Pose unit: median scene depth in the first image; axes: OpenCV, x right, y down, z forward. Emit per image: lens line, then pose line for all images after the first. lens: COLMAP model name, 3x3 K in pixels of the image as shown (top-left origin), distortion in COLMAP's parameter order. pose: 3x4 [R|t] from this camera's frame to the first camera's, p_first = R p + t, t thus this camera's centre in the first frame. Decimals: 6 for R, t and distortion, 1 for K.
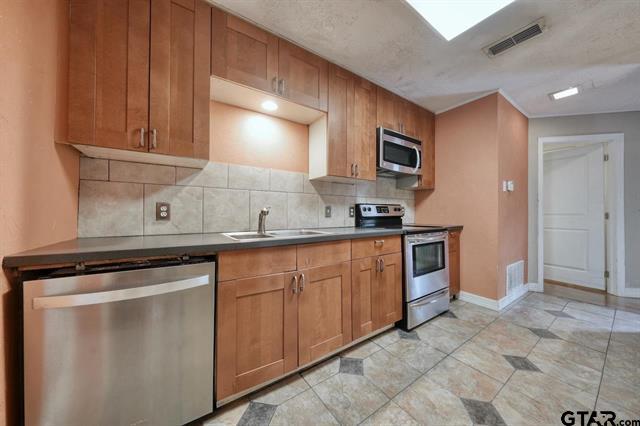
lens RADIAL K [[216.4, 0, 320.8], [0, 216.4, 212.8], [0, 0, 1]] dist [-0.006881, 0.001576]
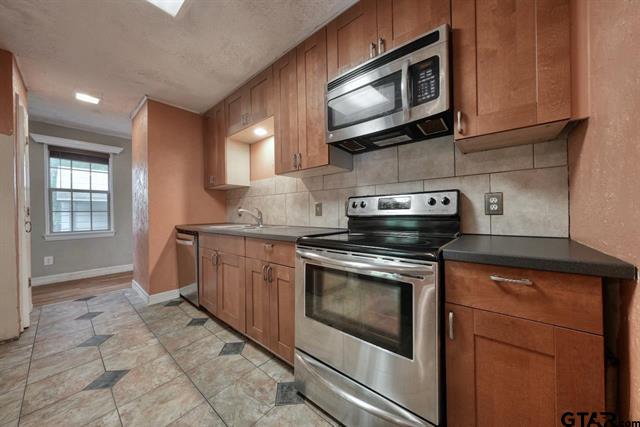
lens RADIAL K [[216.4, 0, 320.6], [0, 216.4, 212.7], [0, 0, 1]] dist [-0.006881, 0.001576]
pose [[0.270704, 0.000790, -0.962662, 1.054621], [0.016785, 0.999844, 0.005540, 0.003734], [0.962516, -0.017658, 0.270648, 0.901909]]
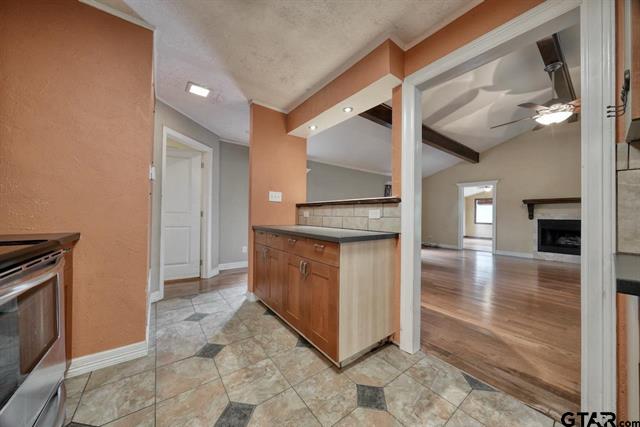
lens RADIAL K [[216.4, 0, 322.0], [0, 216.4, 213.0], [0, 0, 1]] dist [-0.006881, 0.001576]
pose [[-0.053731, 0.005205, 0.998542, 0.144738], [-0.018501, 0.999810, -0.006207, 0.006106], [-0.998384, -0.018808, -0.053624, 0.600586]]
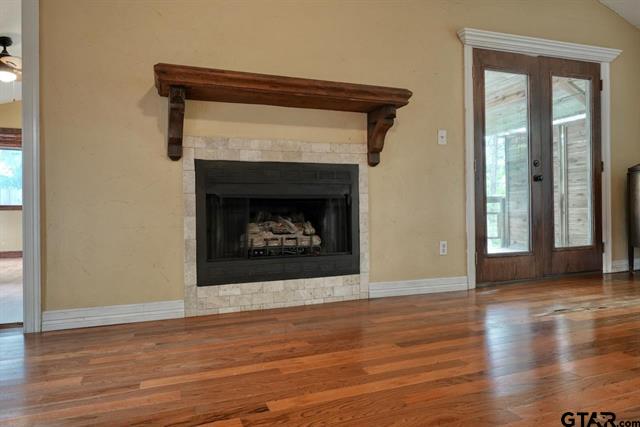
lens RADIAL K [[422.6, 0, 325.3], [0, 422.6, 211.7], [0, 0, 1]] dist [0.007440, 0.003985]
pose [[-0.974068, 0.004188, 0.226215, 2.154081], [0.004449, 0.999990, 0.000645, 0.200716], [-0.226210, 0.001635, -0.974077, -1.182598]]
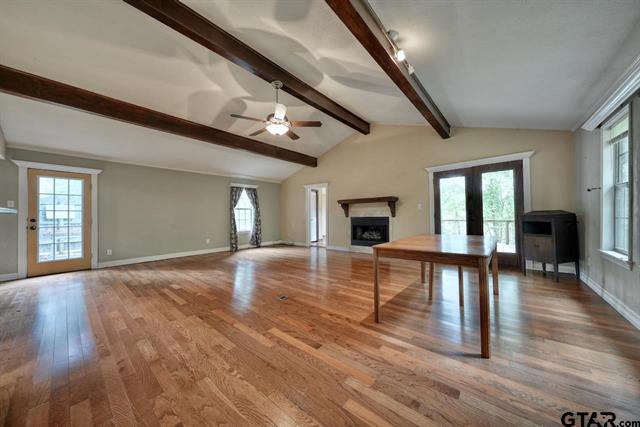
lens RADIAL K [[216.4, 0, 321.6], [0, 216.4, 214.0], [0, 0, 1]] dist [-0.006881, 0.001576]
pose [[-0.268659, 0.006227, 0.963215, -0.225771], [0.008282, 0.999957, -0.004154, -0.019413], [-0.963200, 0.006861, -0.268699, -1.147748]]
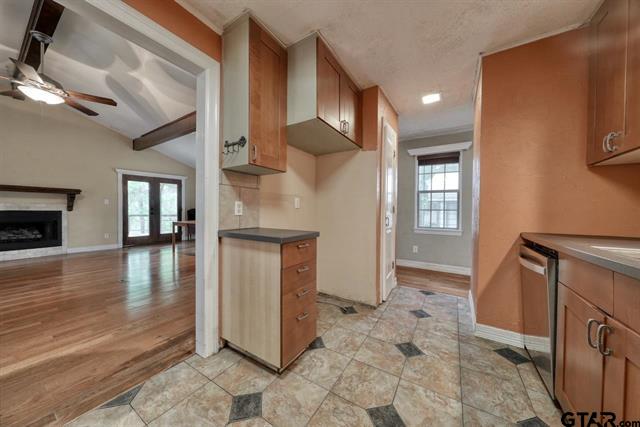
lens RADIAL K [[216.4, 0, 320.3], [0, 216.4, 212.6], [0, 0, 1]] dist [-0.006881, 0.001576]
pose [[-0.914901, -0.009582, -0.403565, 0.564410], [-0.010557, 0.999944, 0.000192, 0.004853], [0.403541, 0.004436, -0.914951, 0.850023]]
